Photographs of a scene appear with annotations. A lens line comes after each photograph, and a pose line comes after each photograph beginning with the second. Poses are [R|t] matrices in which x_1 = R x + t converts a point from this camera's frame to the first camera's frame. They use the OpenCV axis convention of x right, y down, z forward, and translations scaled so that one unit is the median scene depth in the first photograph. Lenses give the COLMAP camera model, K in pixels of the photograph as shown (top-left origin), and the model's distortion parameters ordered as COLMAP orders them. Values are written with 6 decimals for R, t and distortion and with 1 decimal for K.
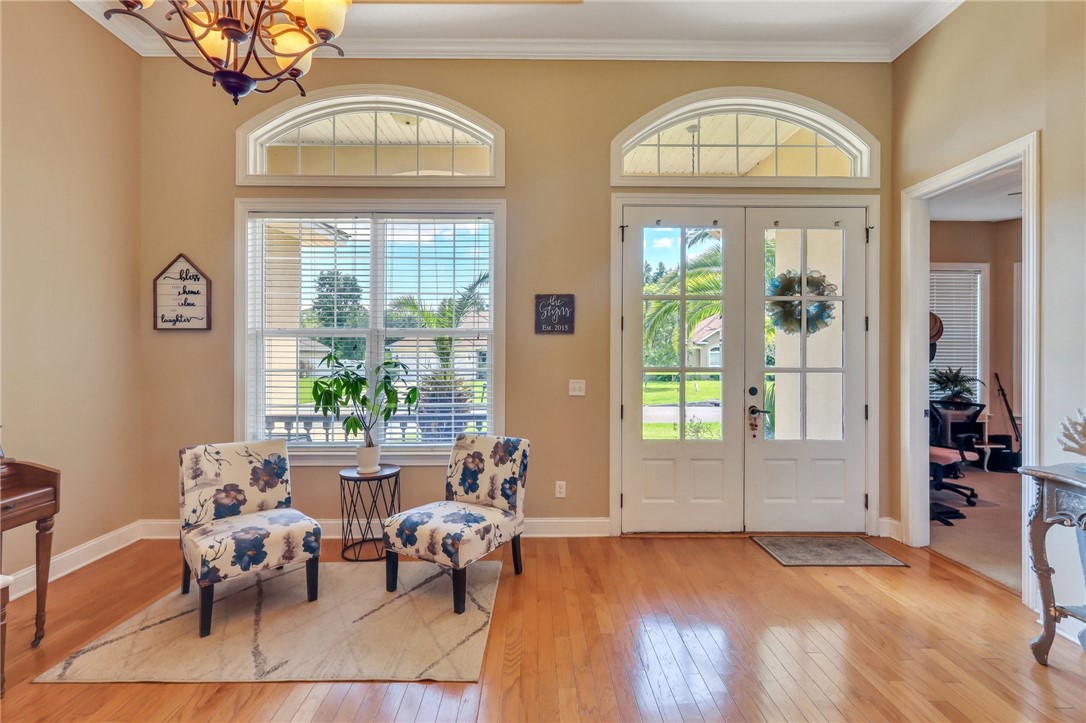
lens RADIAL K [[513.2, 0, 543.1], [0, 513.2, 360.0], [0, 0, 1]] dist [0.003612, 0.000139]
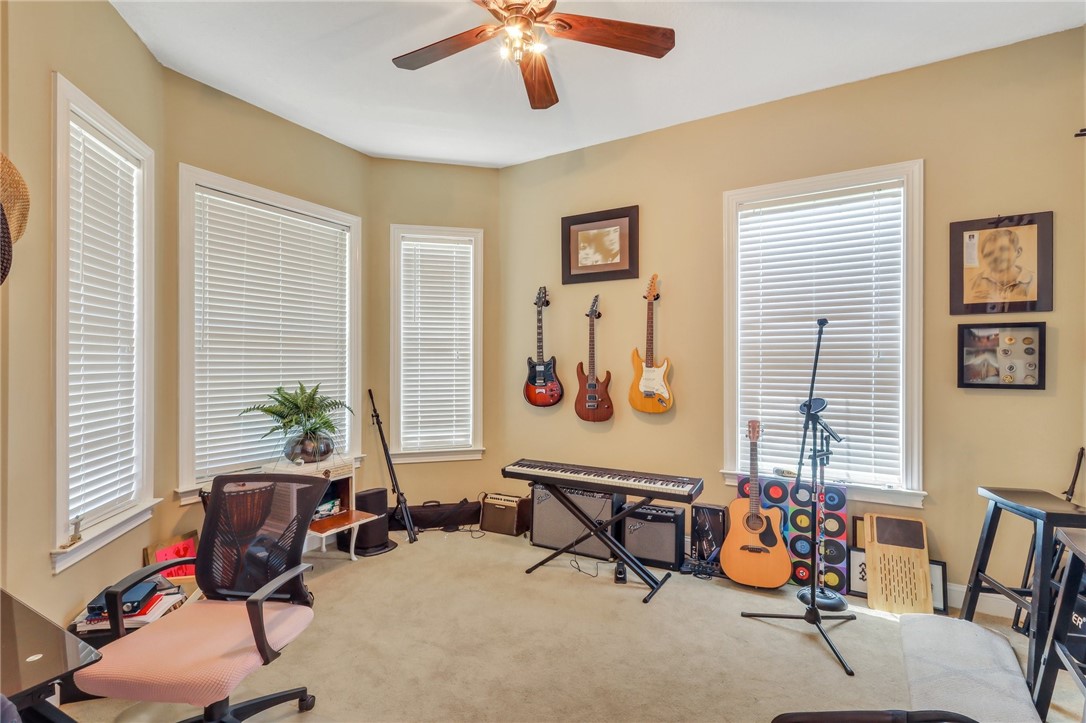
lens RADIAL K [[513.2, 0, 545.1], [0, 513.2, 360.9], [0, 0, 1]] dist [0.003612, 0.000139]
pose [[0.526499, 0.001283, 0.850175, 0.456552], [-0.004851, 0.999987, 0.001495, -0.013249], [-0.850162, -0.004912, 0.526499, 0.482279]]
